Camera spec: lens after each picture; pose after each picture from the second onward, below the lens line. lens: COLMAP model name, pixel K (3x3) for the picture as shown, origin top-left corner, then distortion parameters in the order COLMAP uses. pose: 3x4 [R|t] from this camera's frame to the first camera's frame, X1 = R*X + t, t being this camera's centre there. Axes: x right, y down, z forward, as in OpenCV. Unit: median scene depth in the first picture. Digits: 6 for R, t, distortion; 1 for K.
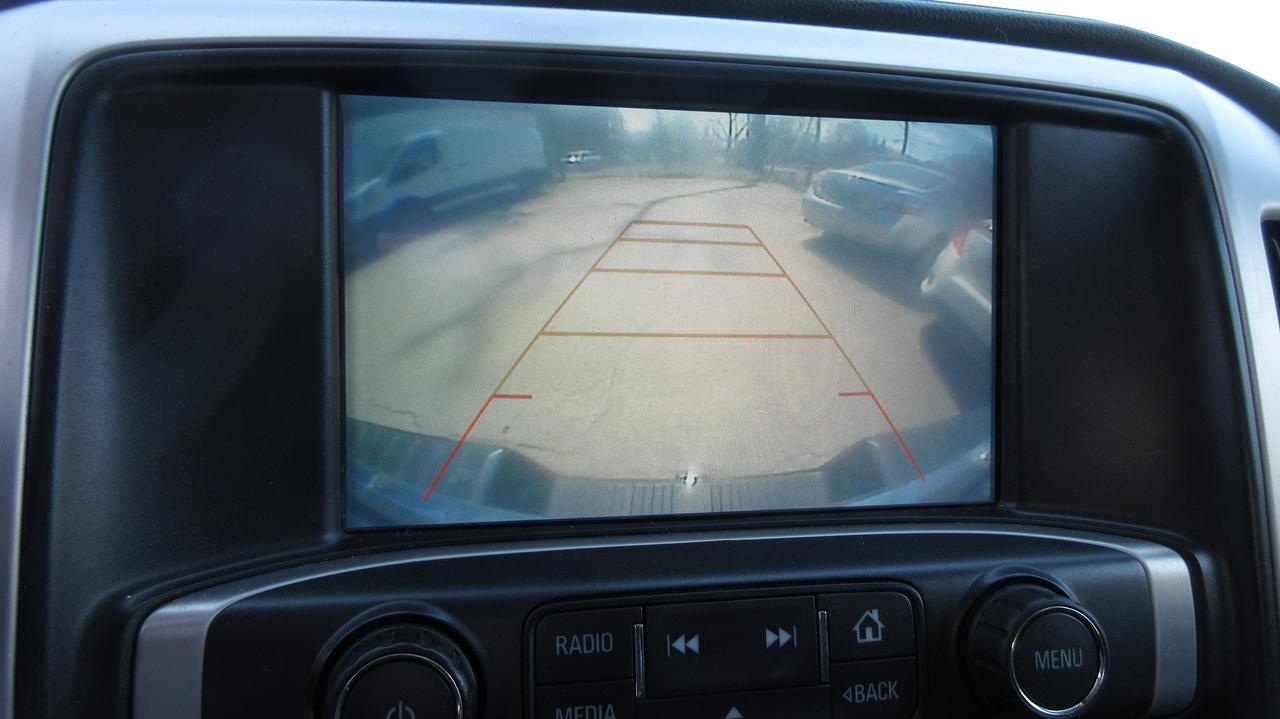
lens RADIAL K [[959.9, 0, 643.6], [0, 959.9, 355.4], [0, 0, 1]] dist [0.003088, 0.007121]
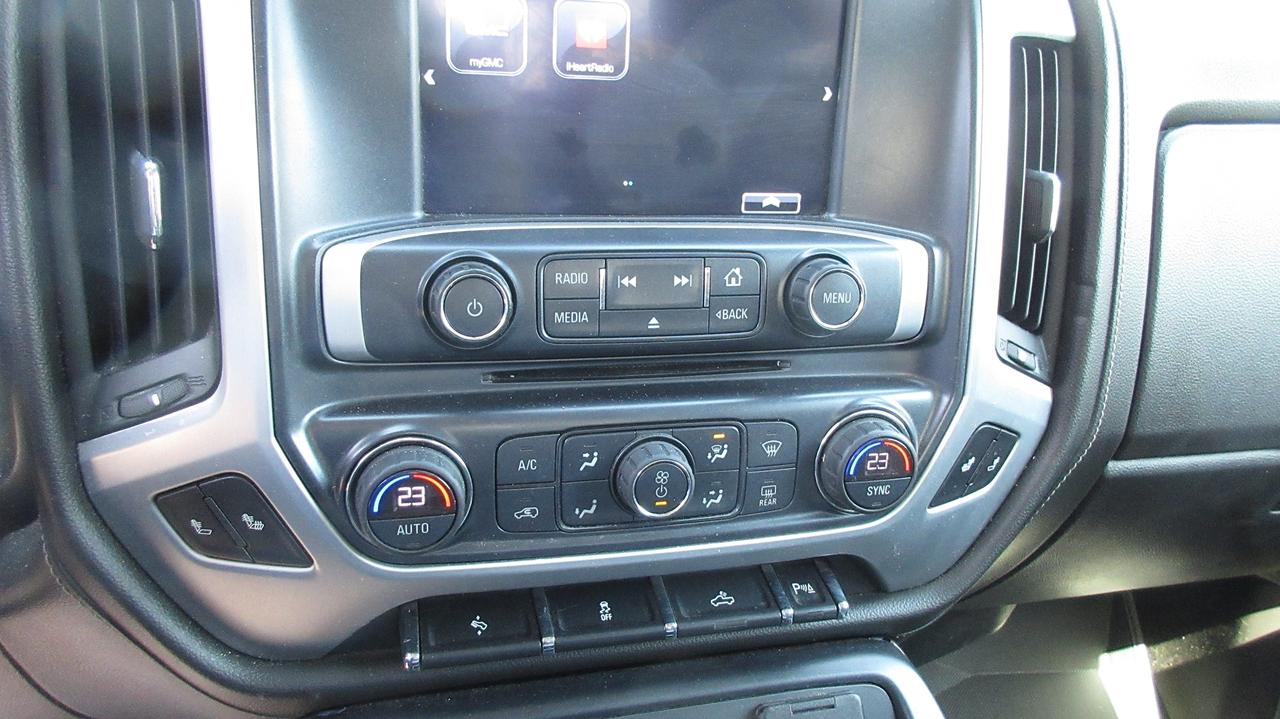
lens RADIAL K [[959.9, 0, 641.6], [0, 959.9, 354.5], [0, 0, 1]] dist [0.003088, 0.007121]
pose [[0.996808, 0.028351, 0.074629, -0.058768], [-0.047137, 0.963486, 0.263577, -0.034635], [-0.064431, -0.266254, 0.961747, -0.716642]]
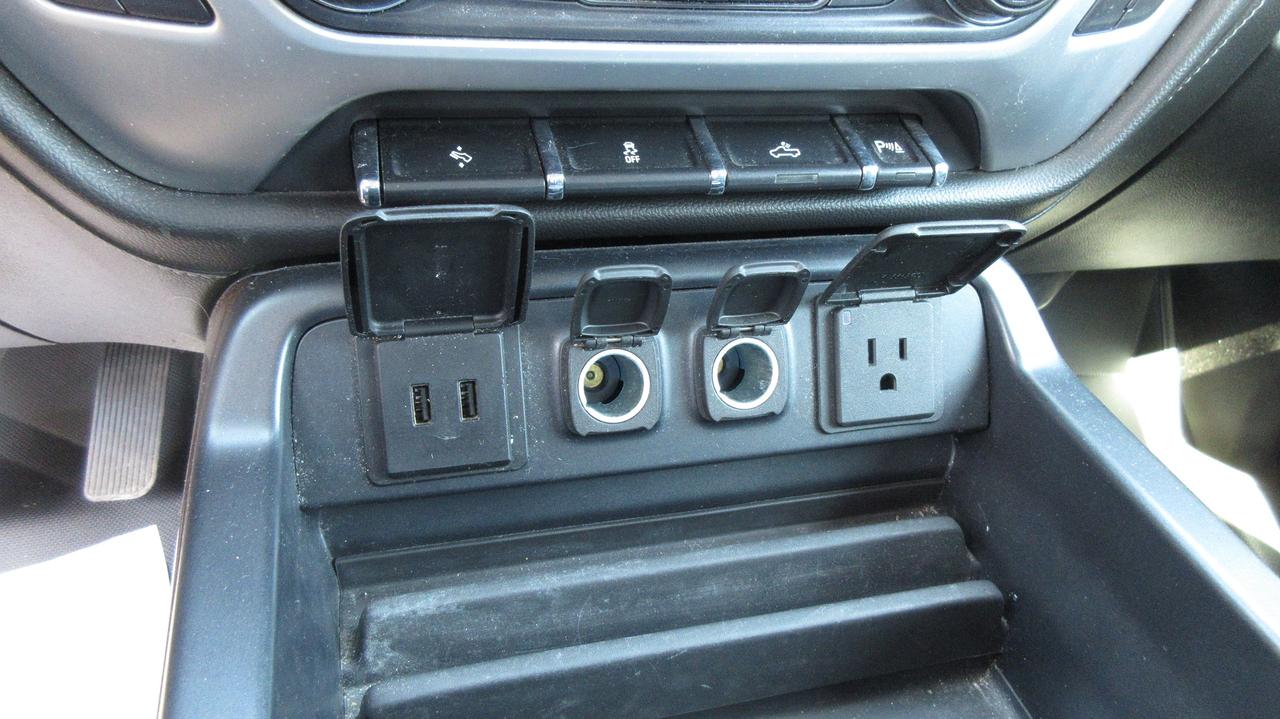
lens RADIAL K [[959.9, 0, 640.8], [0, 959.9, 364.3], [0, 0, 1]] dist [0.003088, 0.007121]
pose [[0.994839, 0.034914, 0.095275, -0.084305], [-0.078221, 0.861970, 0.500888, 0.535290], [-0.064636, -0.505755, 0.860252, -0.386279]]
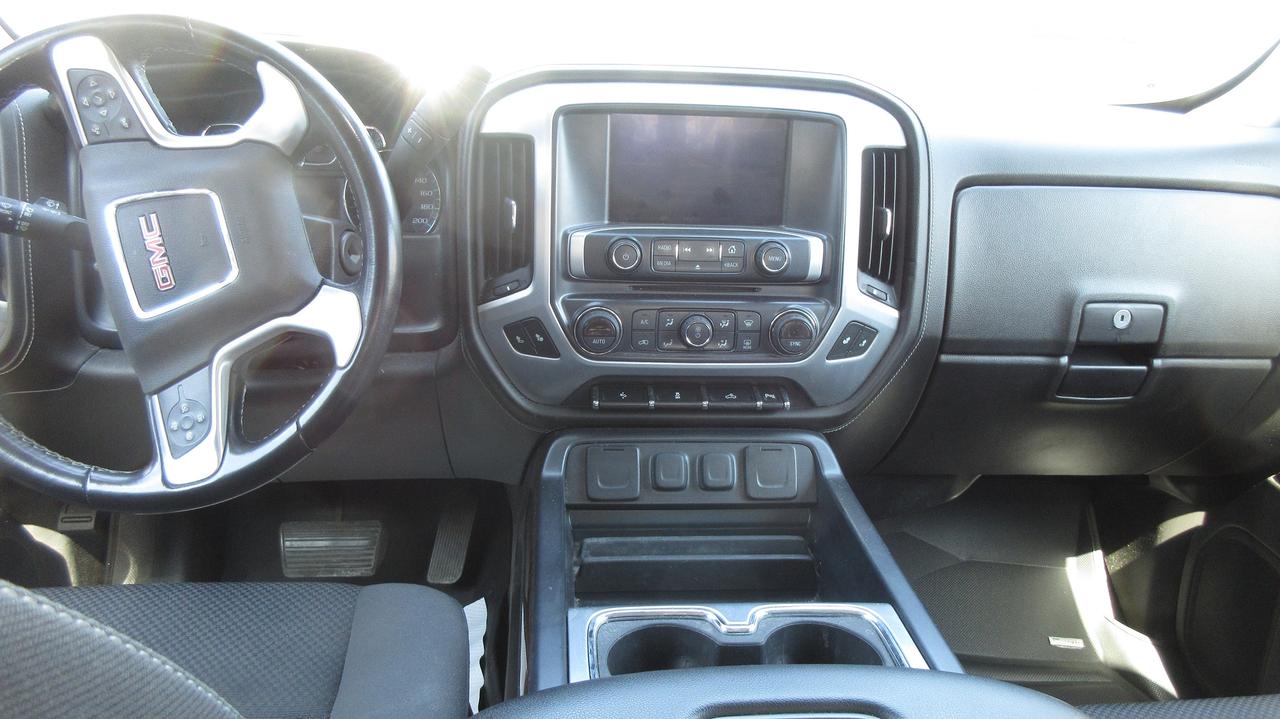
lens RADIAL K [[959.9, 0, 641.0], [0, 959.9, 345.8], [0, 0, 1]] dist [0.003088, 0.007121]
pose [[0.991660, 0.066646, -0.110312, 0.339837], [-0.040748, 0.974143, 0.222225, -0.233701], [0.122270, -0.215877, 0.968735, -3.309890]]
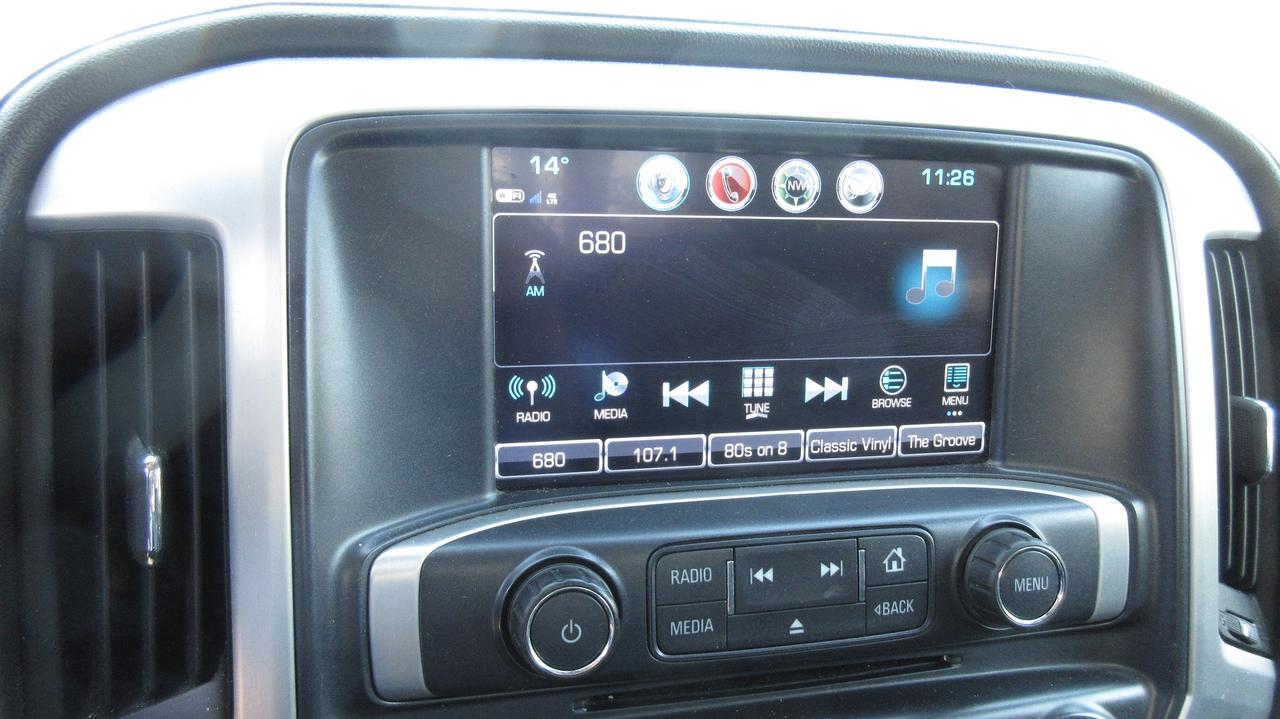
lens RADIAL K [[959.9, 0, 641.8], [0, 959.9, 359.6], [0, 0, 1]] dist [0.003088, 0.007121]
pose [[0.998565, 0.009049, 0.052775, -0.197676], [-0.015141, 0.993109, 0.116212, -0.152135], [-0.051360, -0.116844, 0.991821, -0.290717]]
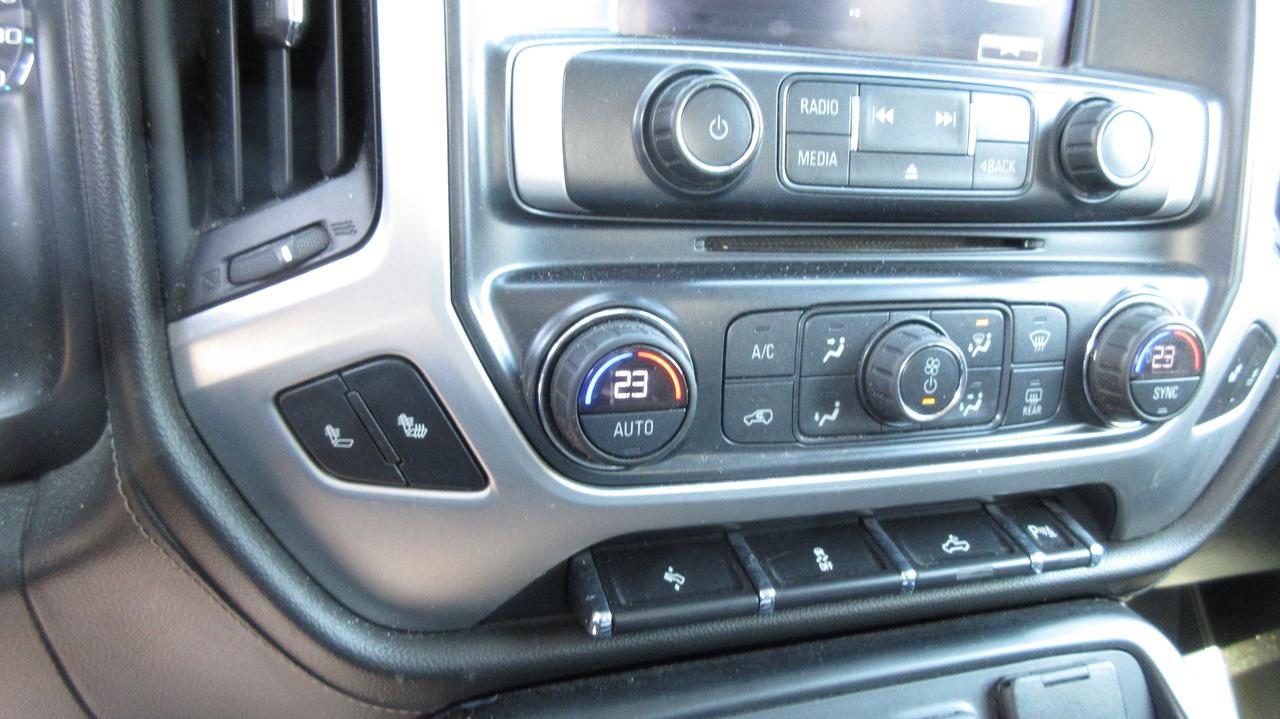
lens RADIAL K [[959.9, 0, 646.6], [0, 959.9, 353.4], [0, 0, 1]] dist [0.003088, 0.007121]
pose [[0.990243, 0.014818, 0.138559, -0.472309], [-0.043810, 0.977016, 0.208616, 0.355288], [-0.132283, -0.212651, 0.968133, -0.355973]]
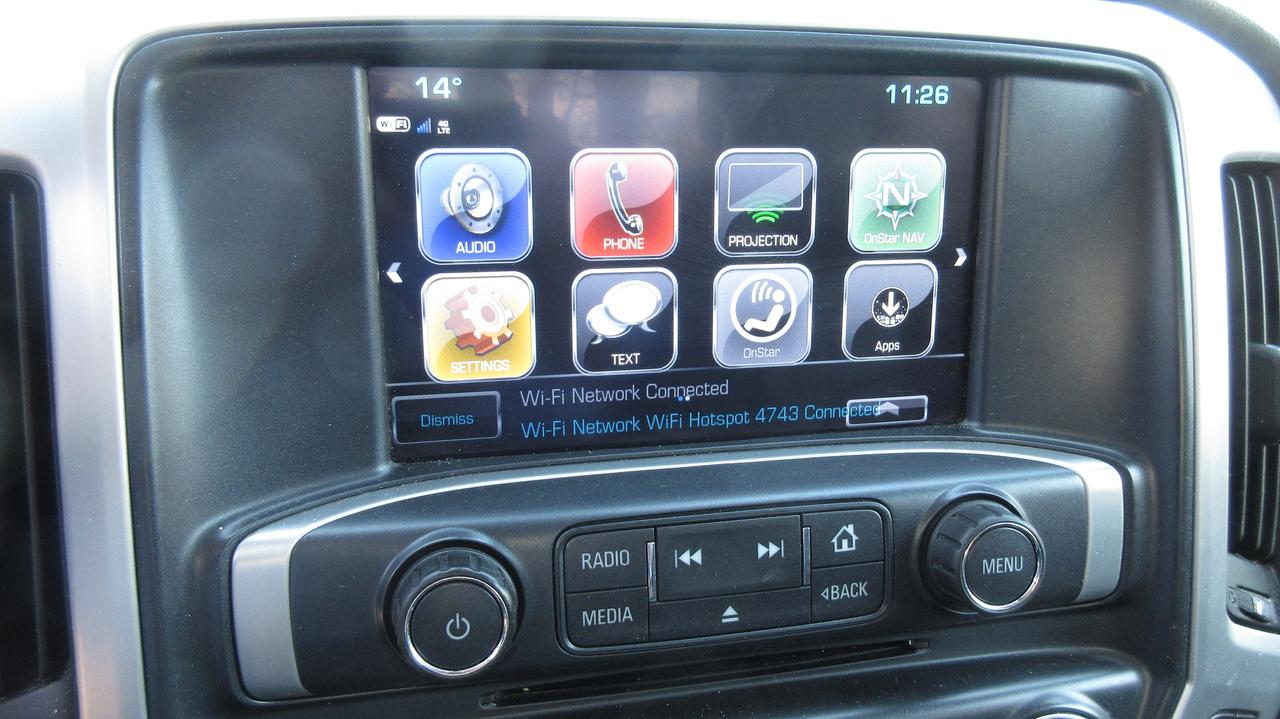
lens RADIAL K [[959.9, 0, 643.4], [0, 959.9, 360.1], [0, 0, 1]] dist [0.003088, 0.007121]
pose [[0.999875, -0.003354, 0.015435, -0.031297], [0.000501, 0.983438, 0.181244, -0.151014], [-0.015787, -0.181213, 0.983317, -0.118698]]
